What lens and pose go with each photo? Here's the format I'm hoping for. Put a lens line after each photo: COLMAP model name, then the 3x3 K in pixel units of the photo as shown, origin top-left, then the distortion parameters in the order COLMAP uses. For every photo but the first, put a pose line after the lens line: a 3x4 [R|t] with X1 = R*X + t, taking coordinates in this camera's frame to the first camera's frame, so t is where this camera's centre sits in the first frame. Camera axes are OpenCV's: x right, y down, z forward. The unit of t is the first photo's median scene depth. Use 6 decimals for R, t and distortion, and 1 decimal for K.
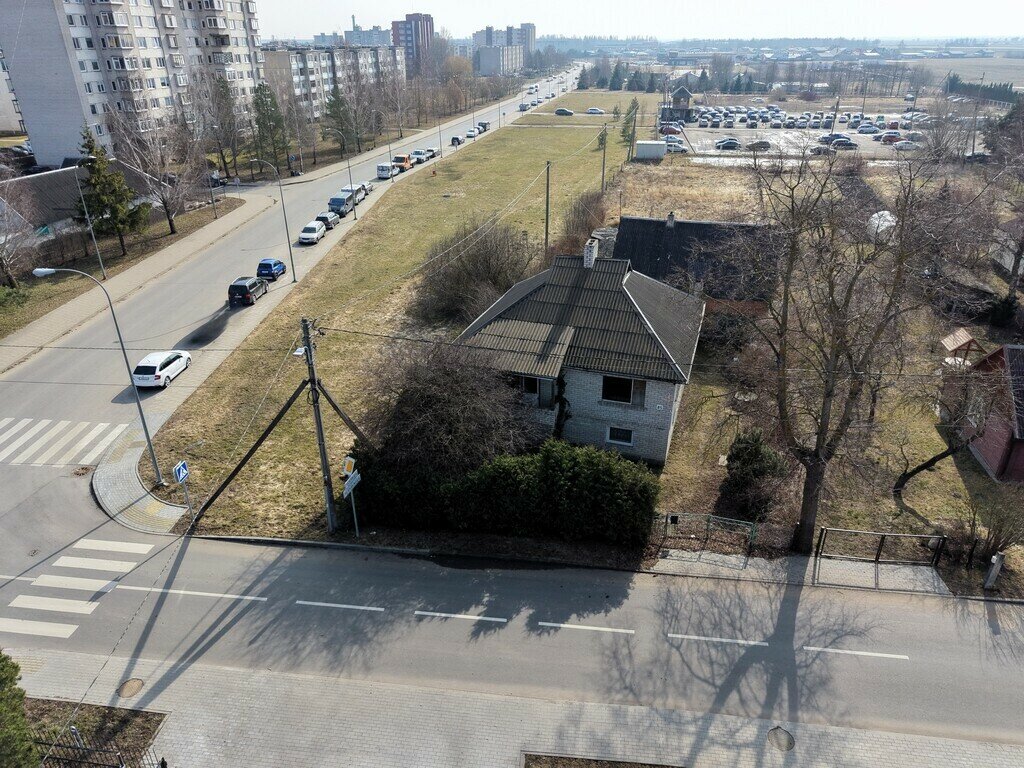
lens RADIAL K [[684.5, 0, 509.9], [0, 684.5, 388.2], [0, 0, 1]] dist [0.017953, -0.013283]
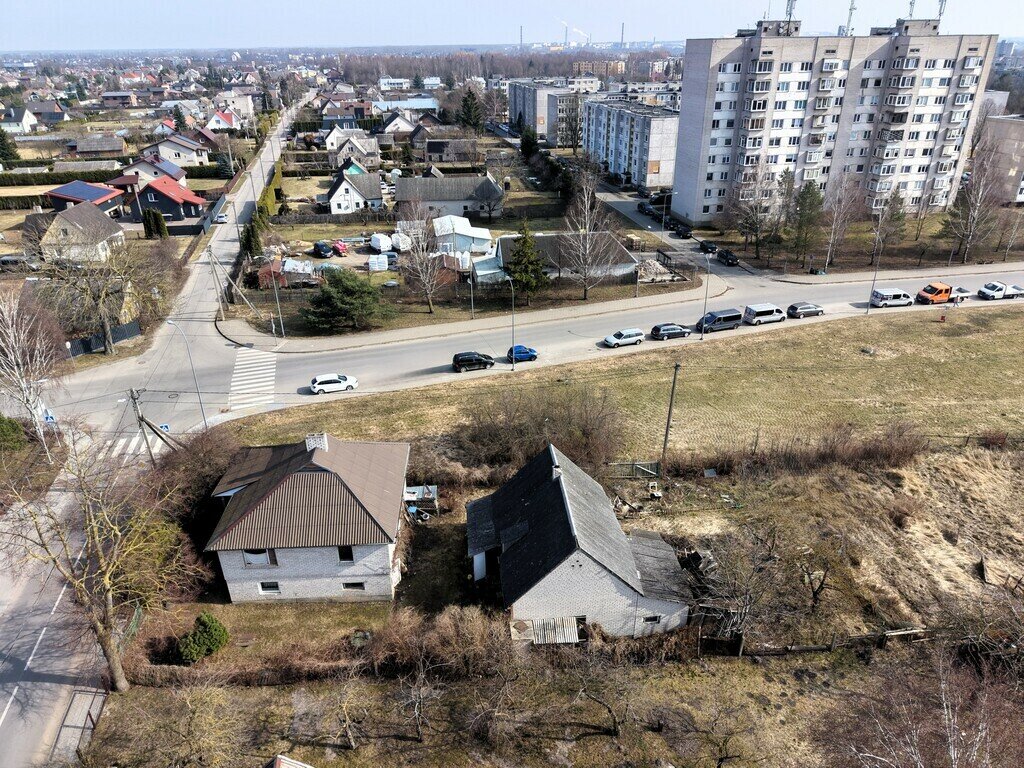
lens RADIAL K [[684.5, 0, 512.5], [0, 684.5, 386.9], [0, 0, 1]] dist [0.017953, -0.013283]
pose [[0.365901, 0.419653, -0.830667, 1.418623], [-0.412231, 0.873308, 0.259611, -0.862415], [0.834375, 0.247435, 0.492539, 0.727603]]
